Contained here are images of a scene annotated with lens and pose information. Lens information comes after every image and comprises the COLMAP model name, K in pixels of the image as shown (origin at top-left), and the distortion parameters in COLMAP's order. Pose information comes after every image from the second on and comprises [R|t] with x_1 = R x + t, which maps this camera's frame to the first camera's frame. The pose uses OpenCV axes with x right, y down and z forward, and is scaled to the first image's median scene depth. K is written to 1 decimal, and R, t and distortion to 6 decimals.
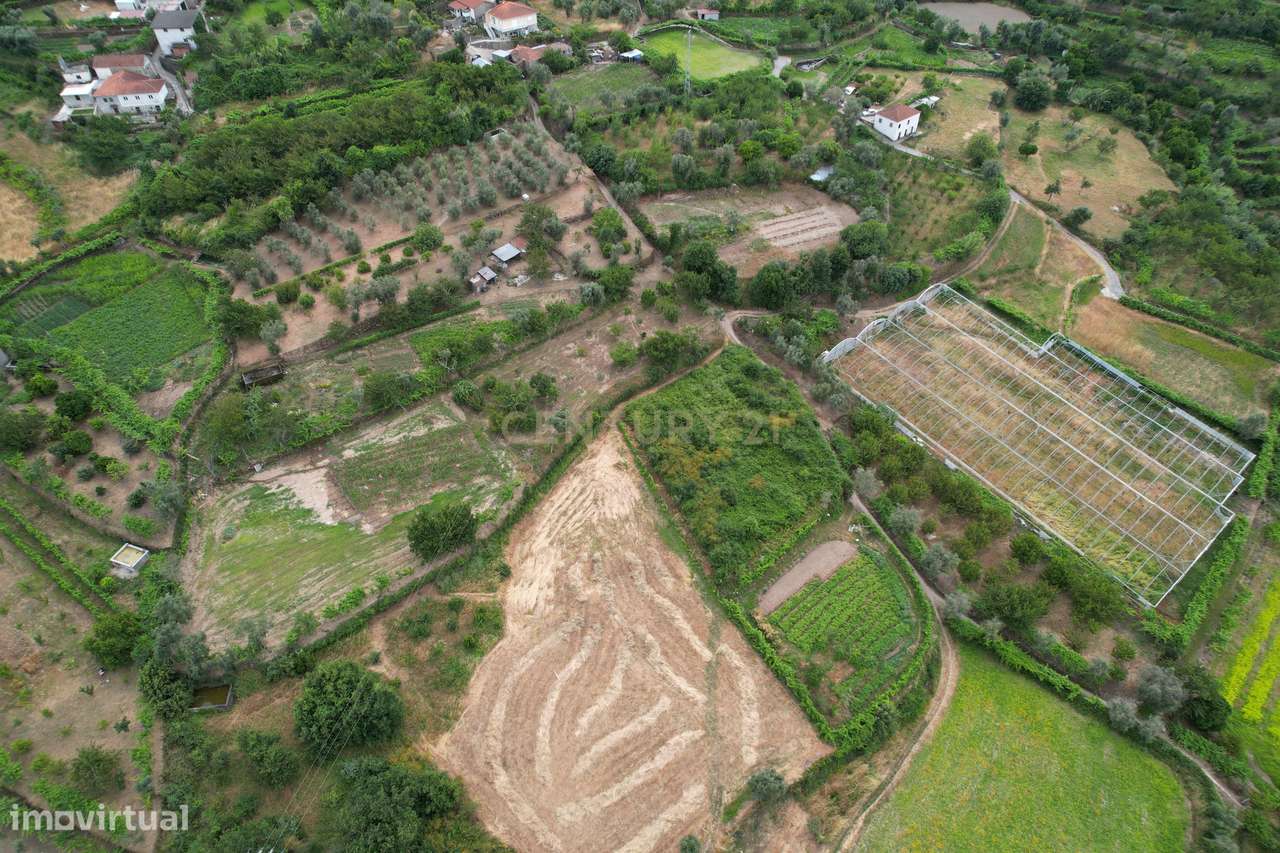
lens RADIAL K [[819.3, 0, 642.8], [0, 819.3, 427.3], [0, 0, 1]] dist [-0.080657, 0.078067]
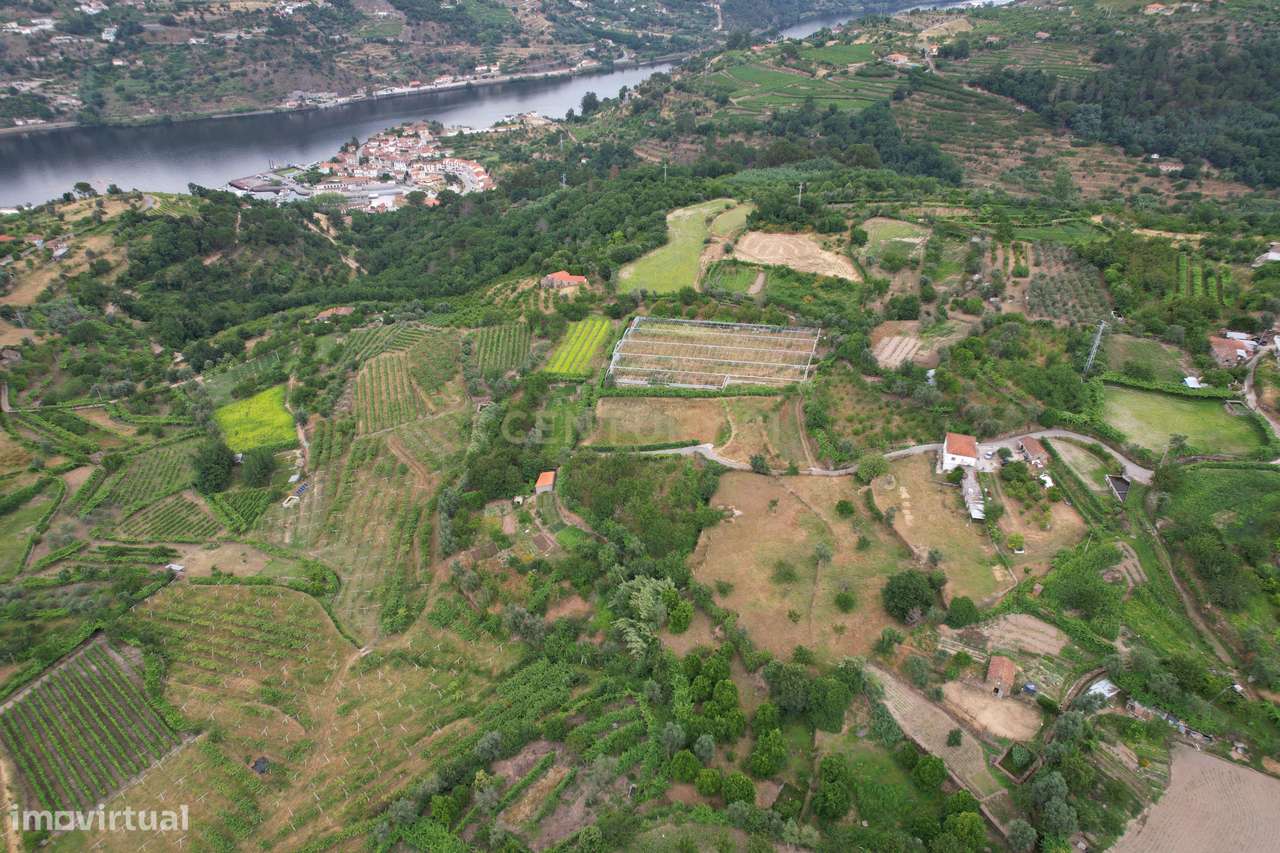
lens RADIAL K [[819.3, 0, 641.0], [0, 819.3, 428.5], [0, 0, 1]] dist [-0.080657, 0.078067]
pose [[-0.851456, 0.286529, -0.439230, 1.288675], [-0.367683, 0.271044, 0.889576, -1.352830], [0.373940, 0.918932, -0.125430, 1.142364]]
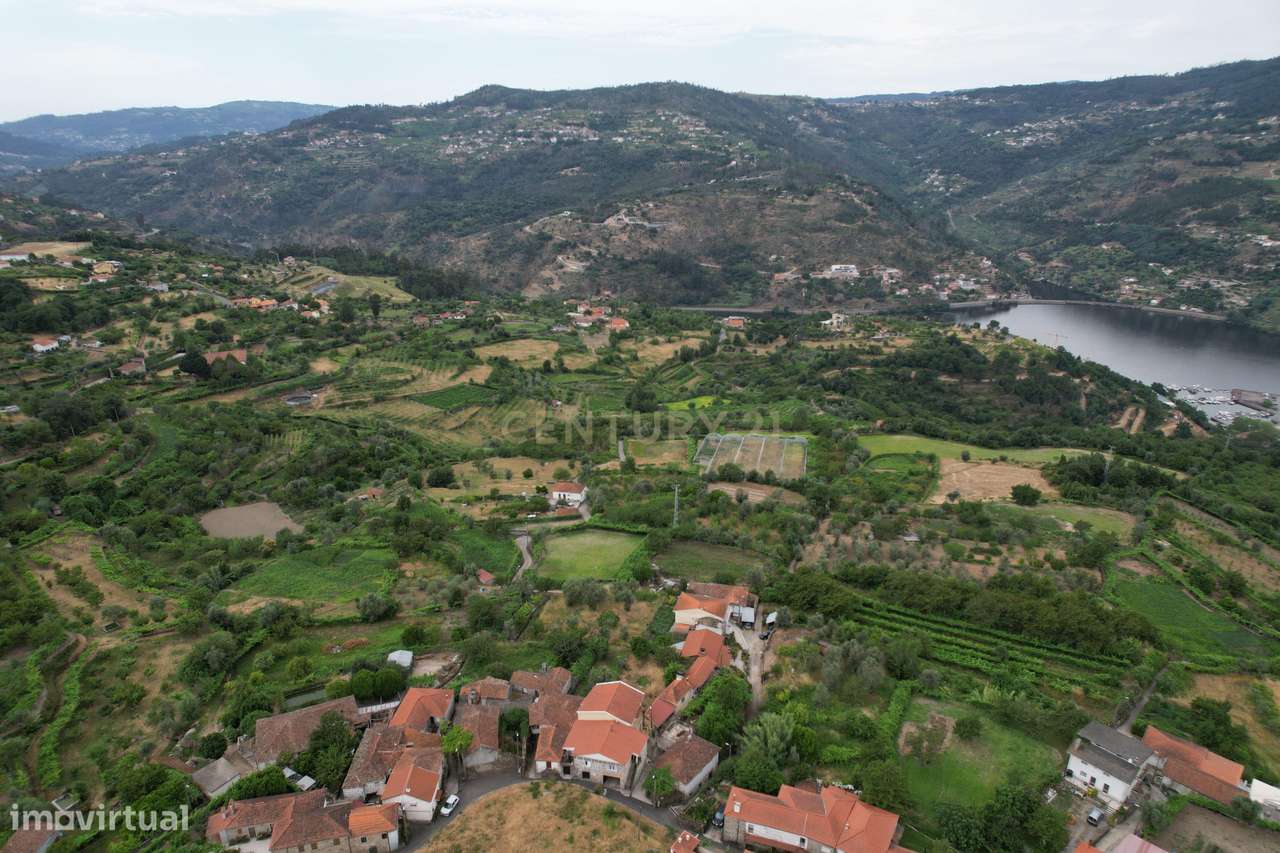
lens RADIAL K [[819.3, 0, 638.9], [0, 819.3, 422.6], [0, 0, 1]] dist [-0.080657, 0.078067]
pose [[-0.606615, -0.273709, 0.746392, -0.881069], [0.550725, 0.532417, 0.642833, -1.495124], [-0.573341, 0.801009, -0.172234, 1.286666]]
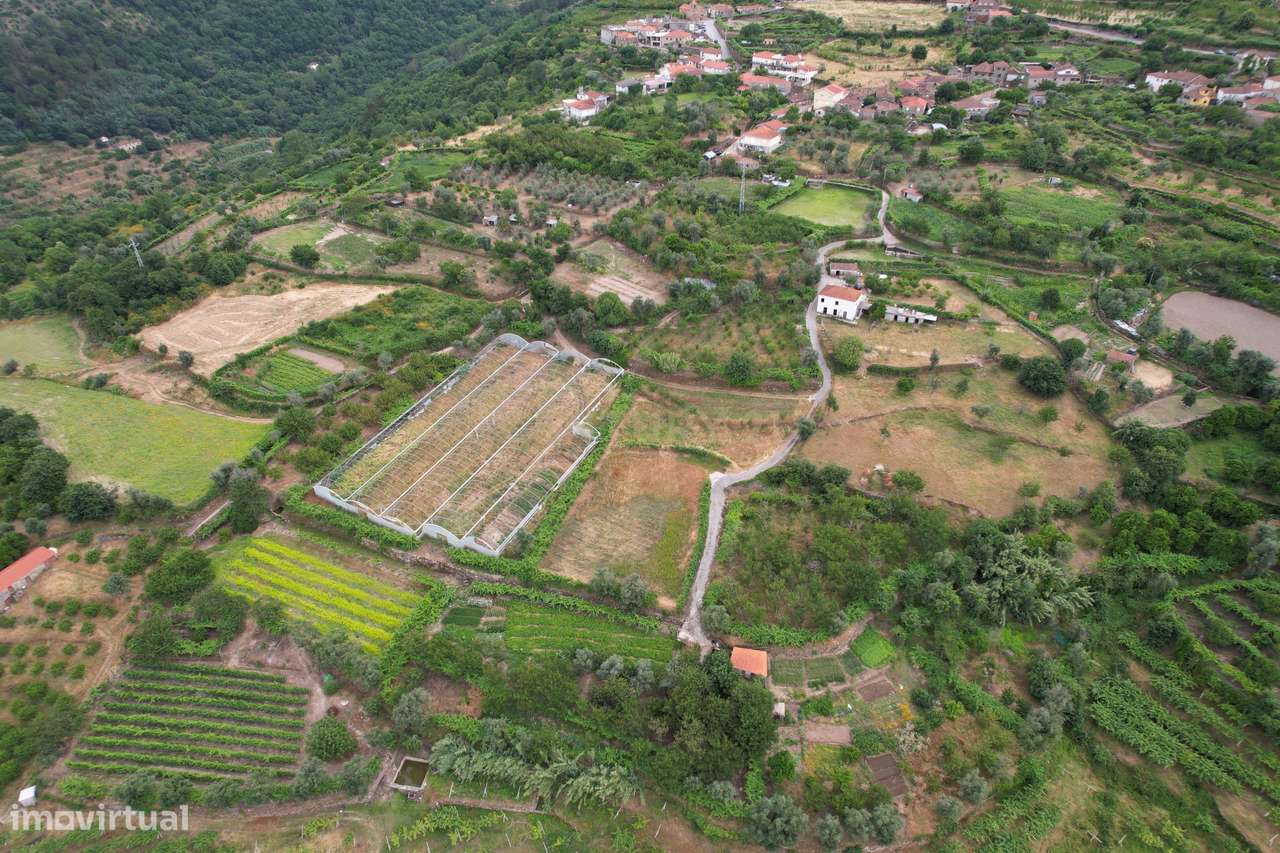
lens RADIAL K [[819.3, 0, 640.8], [0, 819.3, 429.1], [0, 0, 1]] dist [-0.080657, 0.078067]
pose [[0.358004, 0.516225, -0.778039, 1.333418], [-0.648146, 0.737202, 0.190894, -0.351241], [0.672116, 0.435942, 0.598510, 0.338848]]
